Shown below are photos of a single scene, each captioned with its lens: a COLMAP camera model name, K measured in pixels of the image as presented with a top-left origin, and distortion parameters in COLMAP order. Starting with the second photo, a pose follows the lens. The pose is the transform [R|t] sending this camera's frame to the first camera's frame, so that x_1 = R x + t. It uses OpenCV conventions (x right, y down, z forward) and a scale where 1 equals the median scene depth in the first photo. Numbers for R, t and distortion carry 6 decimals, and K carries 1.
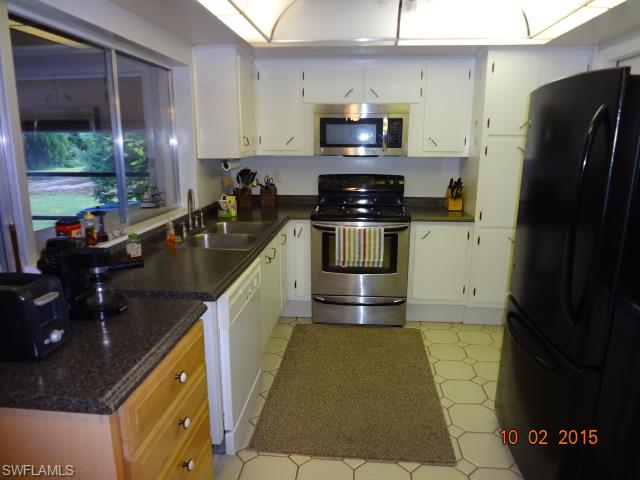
lens RADIAL K [[431.7, 0, 320.0], [0, 431.7, 240.0], [0, 0, 1]] dist [-0.037101, -0.002350]
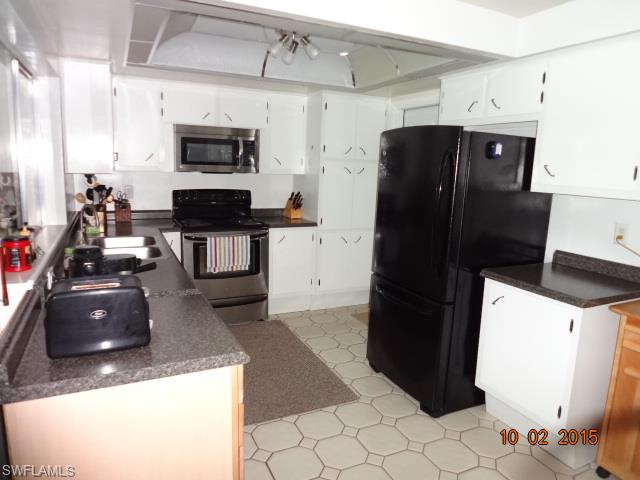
lens RADIAL K [[431.7, 0, 320.0], [0, 431.7, 240.0], [0, 0, 1]] dist [-0.037101, -0.002350]
pose [[0.859962, -0.062012, 0.506577, -0.265500], [0.080867, 0.996608, -0.015281, 0.017218], [-0.503911, 0.054106, 0.862059, -0.086445]]
